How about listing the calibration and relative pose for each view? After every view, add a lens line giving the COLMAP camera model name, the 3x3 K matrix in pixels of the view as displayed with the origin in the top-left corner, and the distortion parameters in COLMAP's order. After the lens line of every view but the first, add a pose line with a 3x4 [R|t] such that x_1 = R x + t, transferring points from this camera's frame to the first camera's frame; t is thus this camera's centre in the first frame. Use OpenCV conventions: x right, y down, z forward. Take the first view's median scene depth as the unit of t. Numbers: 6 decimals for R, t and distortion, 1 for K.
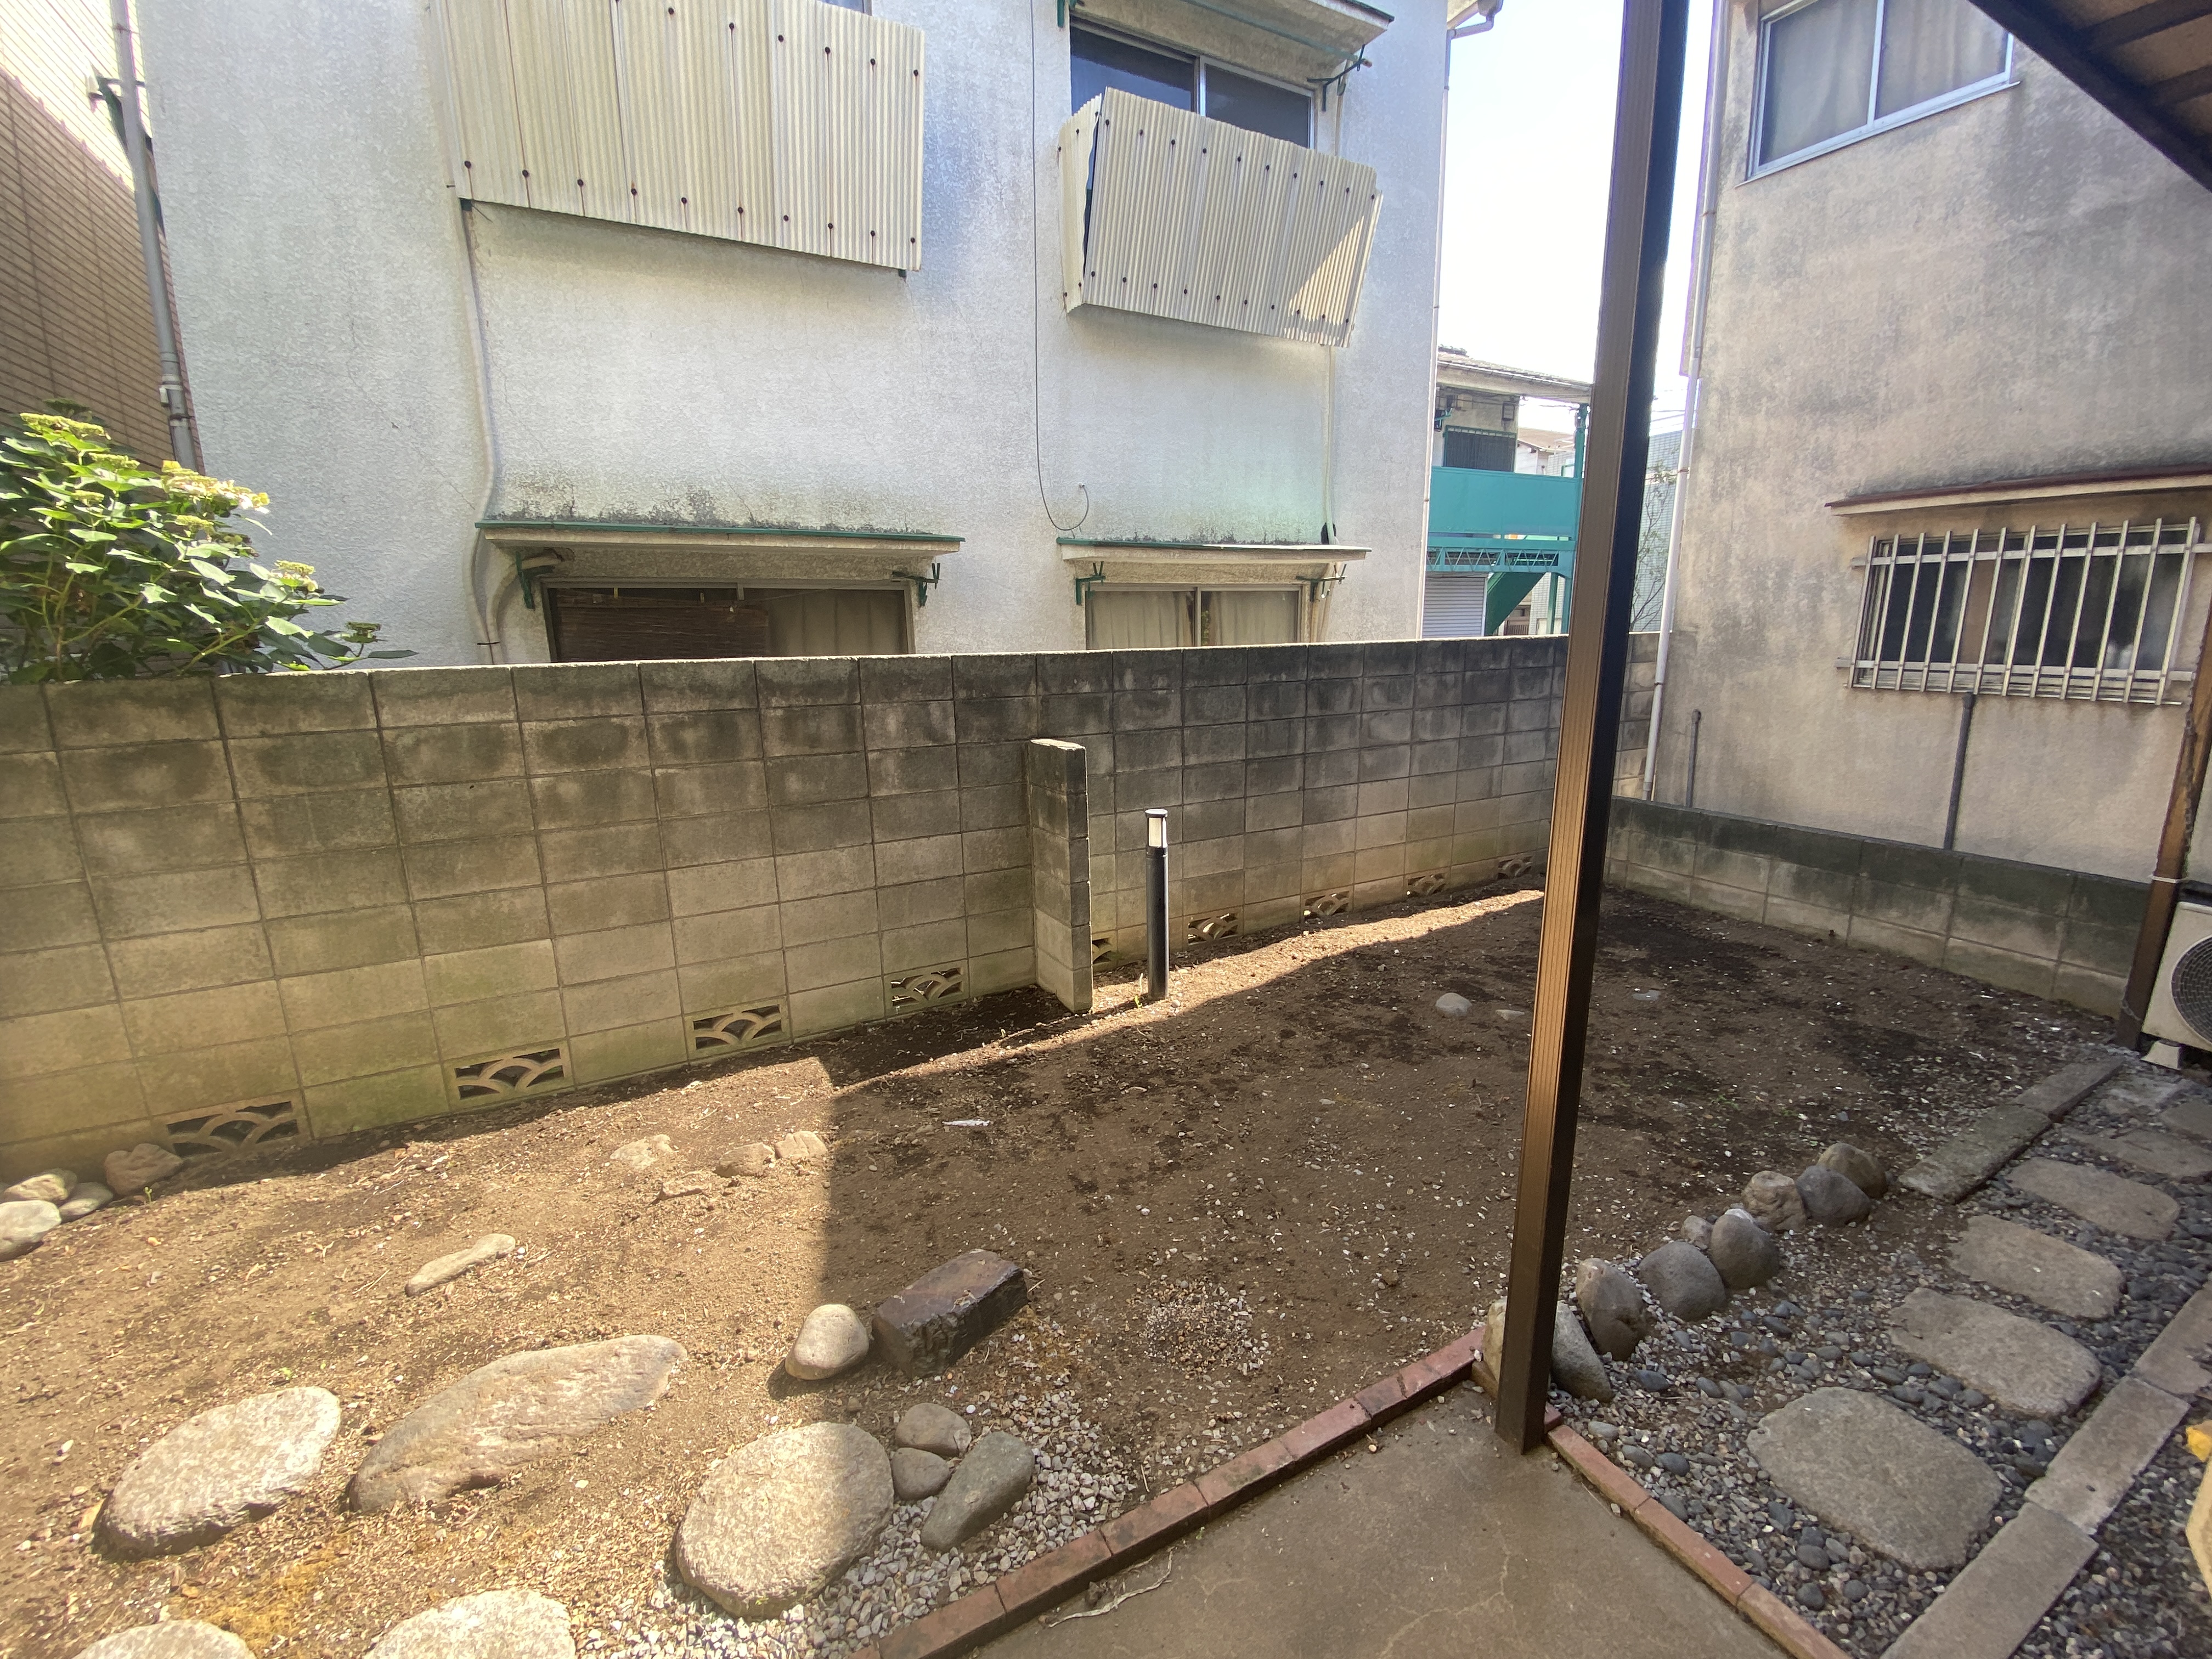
lens RADIAL K [[901.5, 0, 1109.2], [0, 901.5, 811.4], [0, 0, 1]] dist [0.021723, -0.021163]
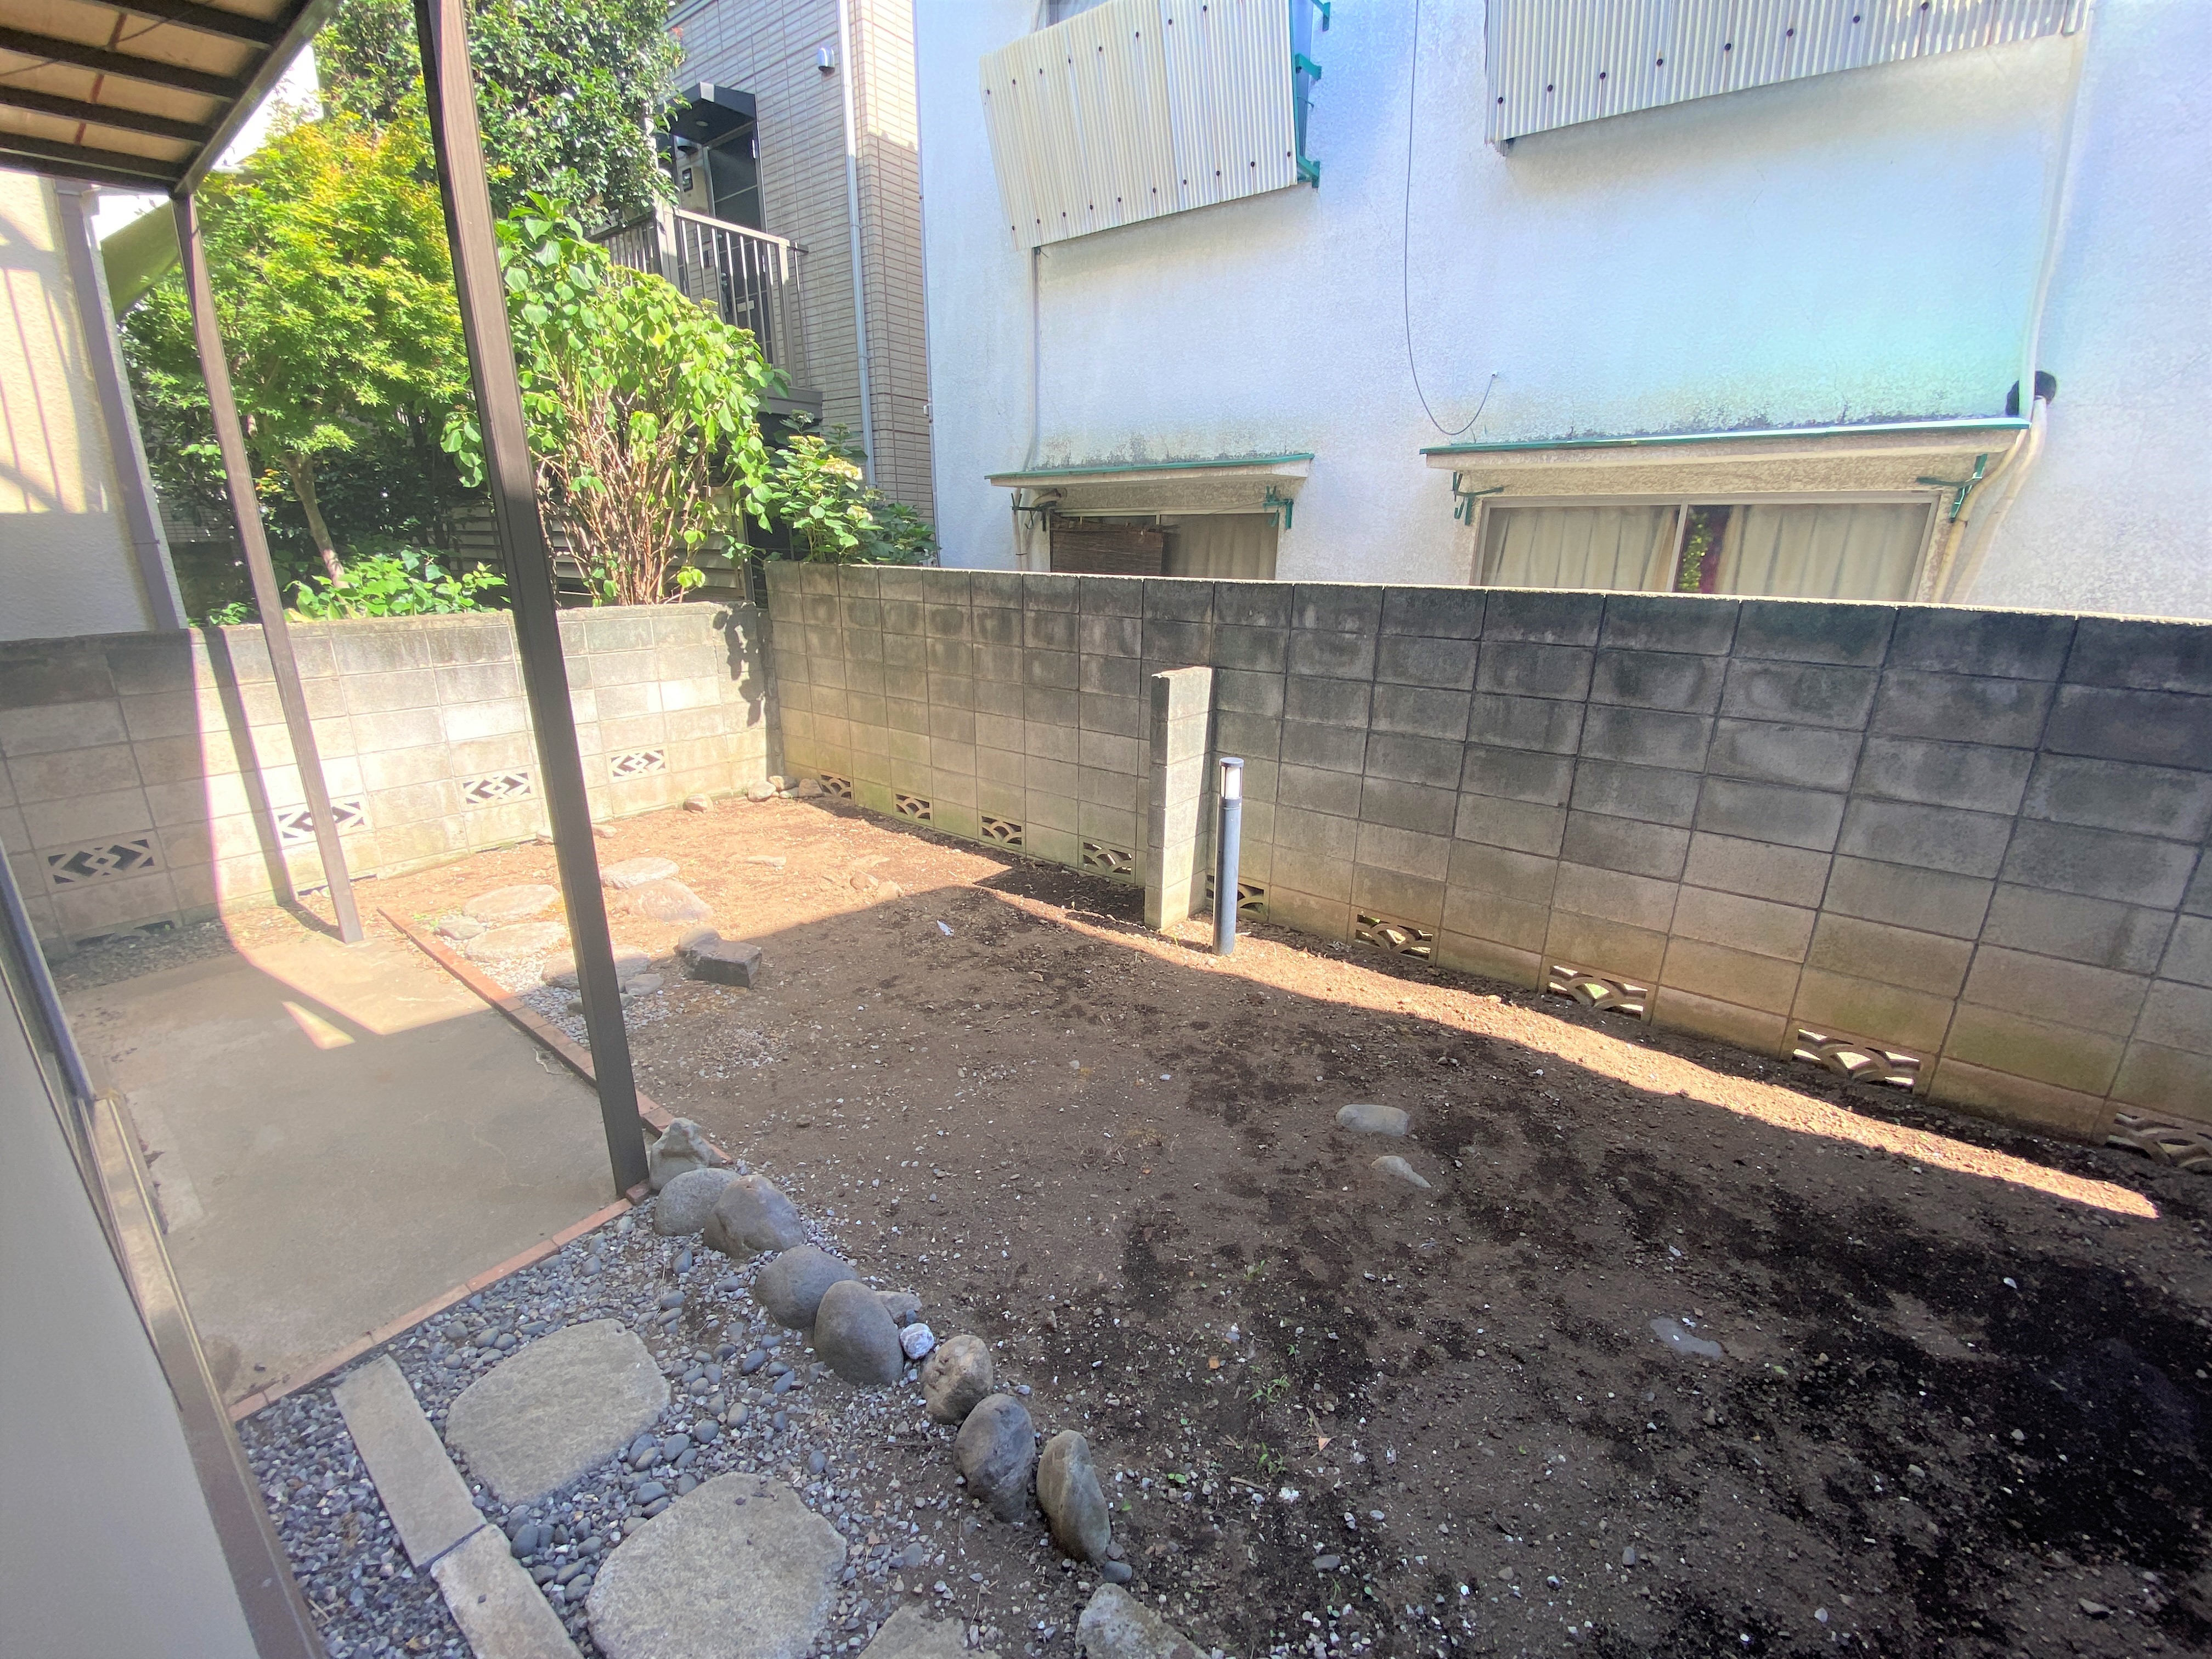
lens RADIAL K [[889.6, 0, 1106.0], [0, 889.6, 829.5], [0, 0, 1]] dist [0.033343, -0.039594]
pose [[0.400936, 0.295928, -0.866993, 0.757911], [-0.197579, 0.952049, 0.233591, -0.111476], [0.894546, 0.077644, 0.440180, 0.444947]]
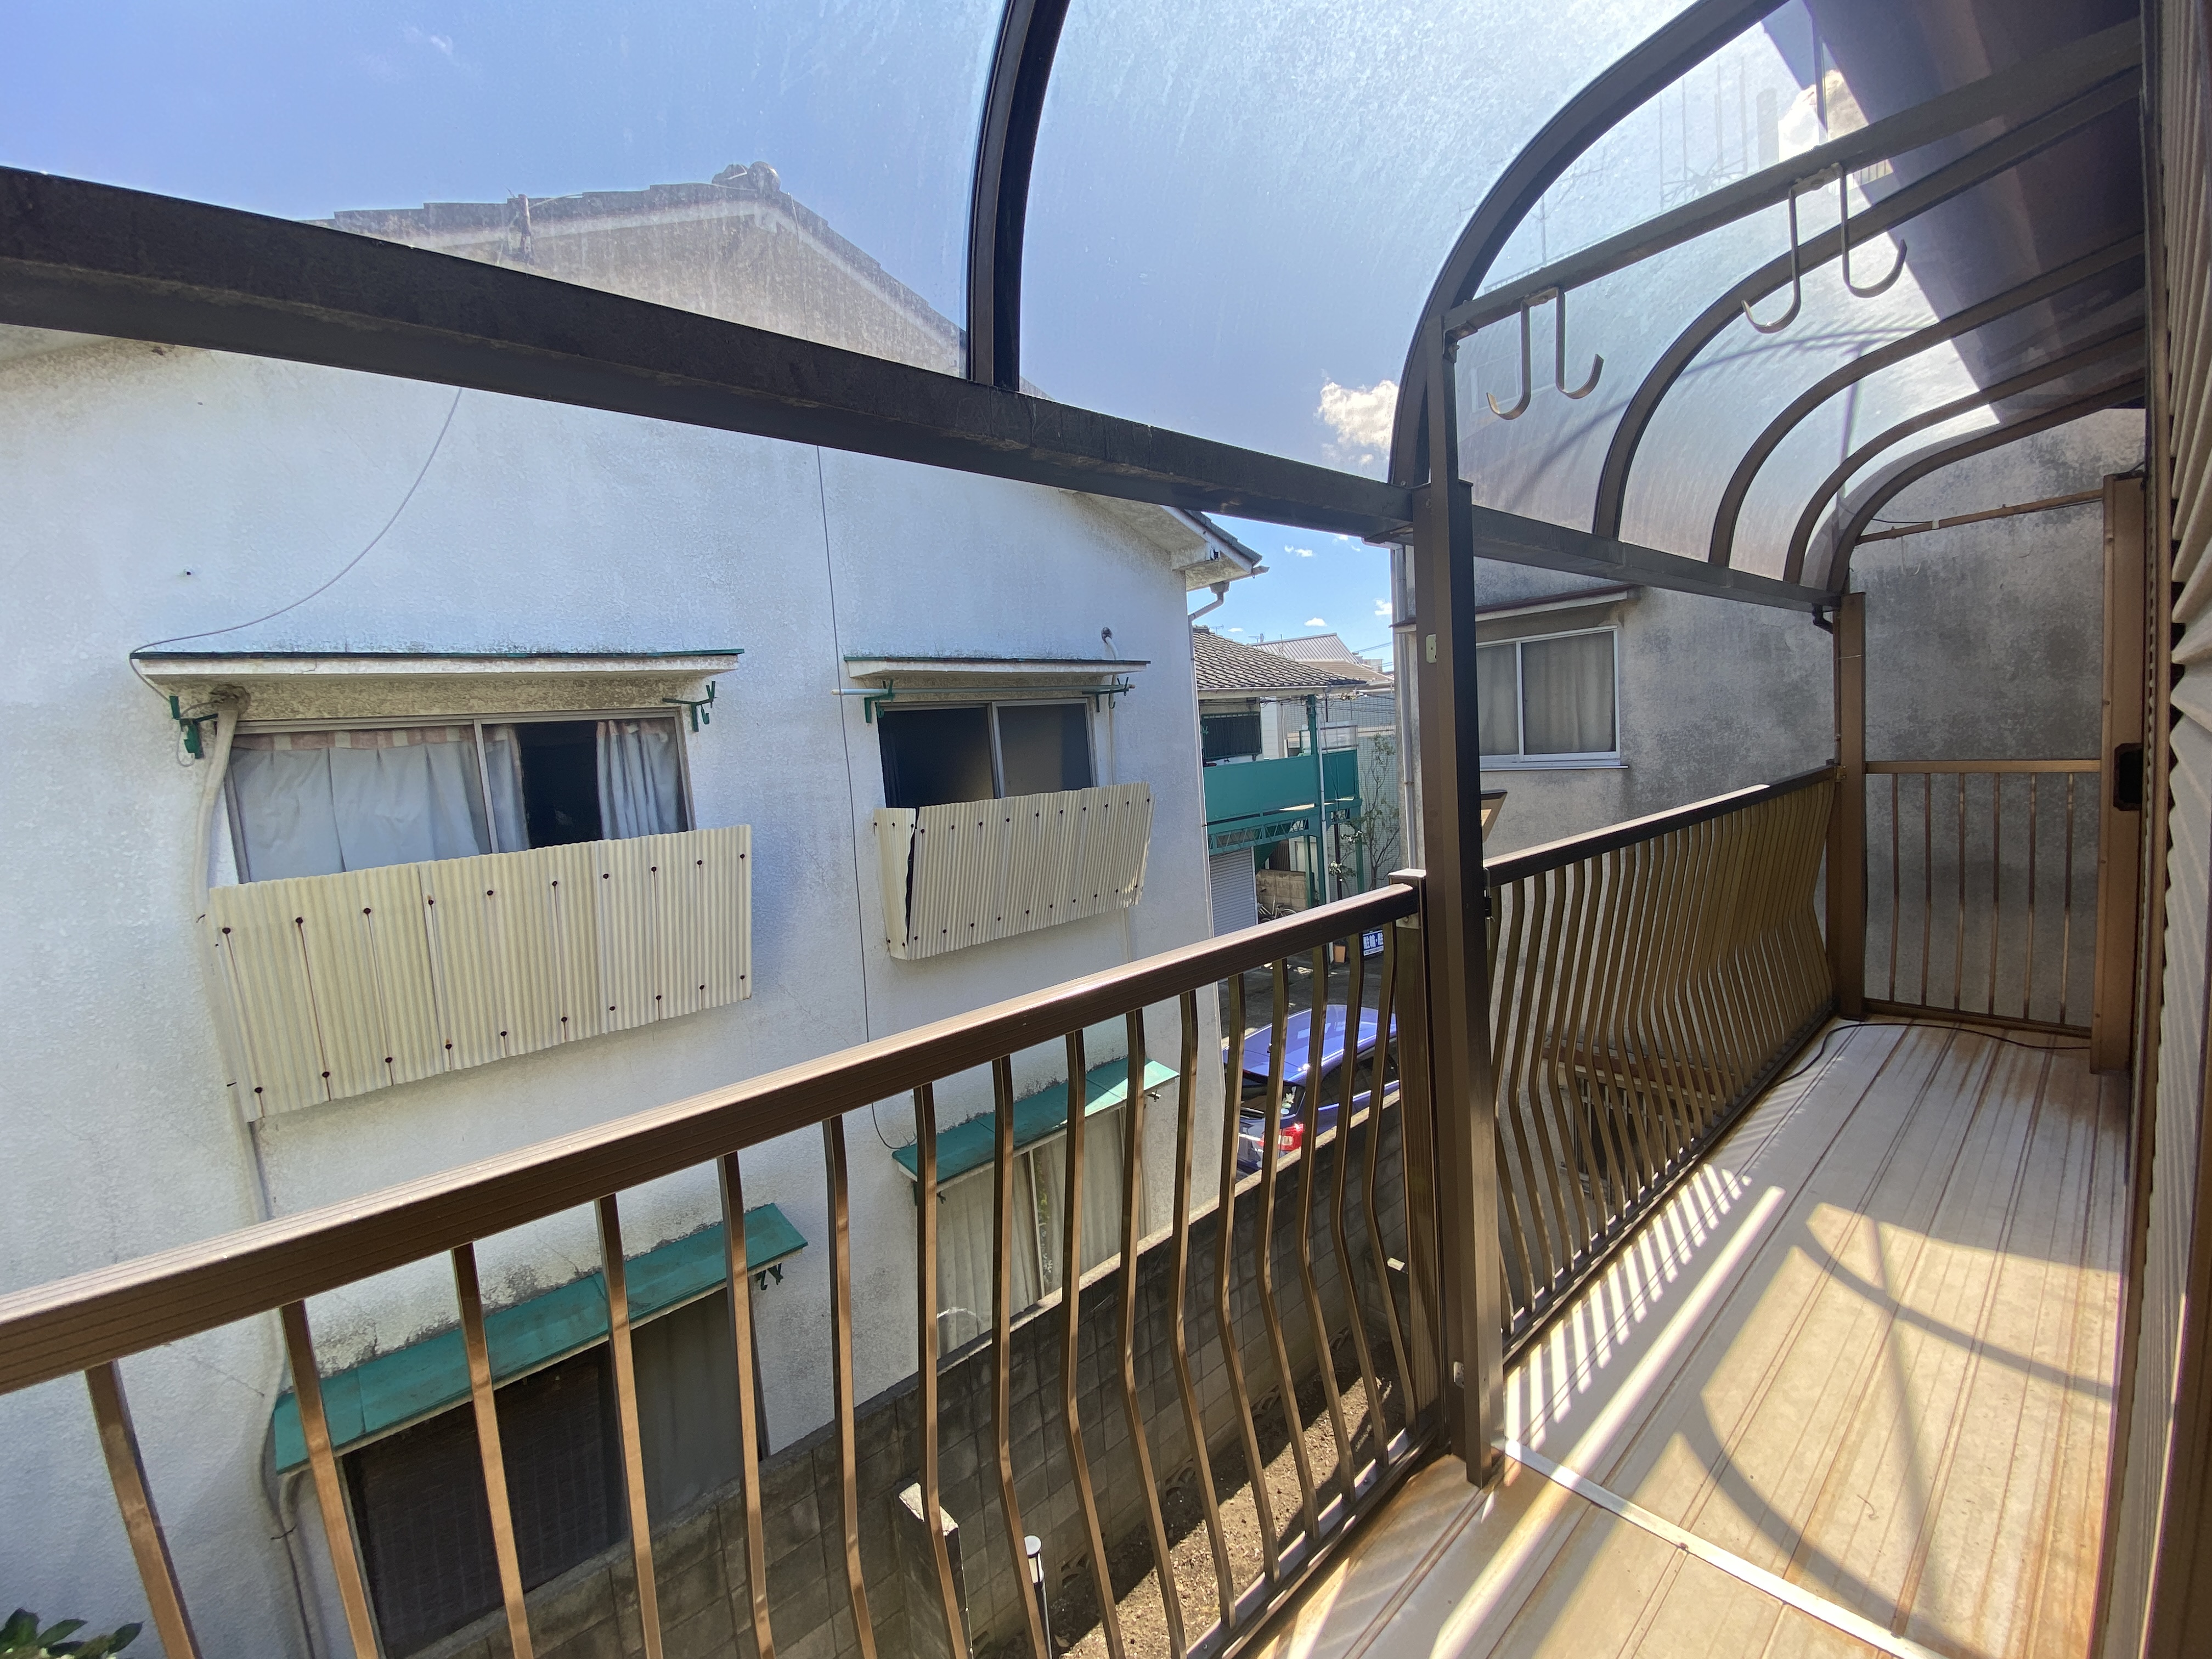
lens RADIAL K [[883.4, 0, 1107.8], [0, 883.4, 821.2], [0, 0, 1]] dist [0.032814, -0.025249]
pose [[0.972373, -0.078742, 0.219750, -0.017088], [0.108636, 0.985879, -0.127437, -0.618461], [-0.206612, 0.147789, 0.967197, -0.108867]]
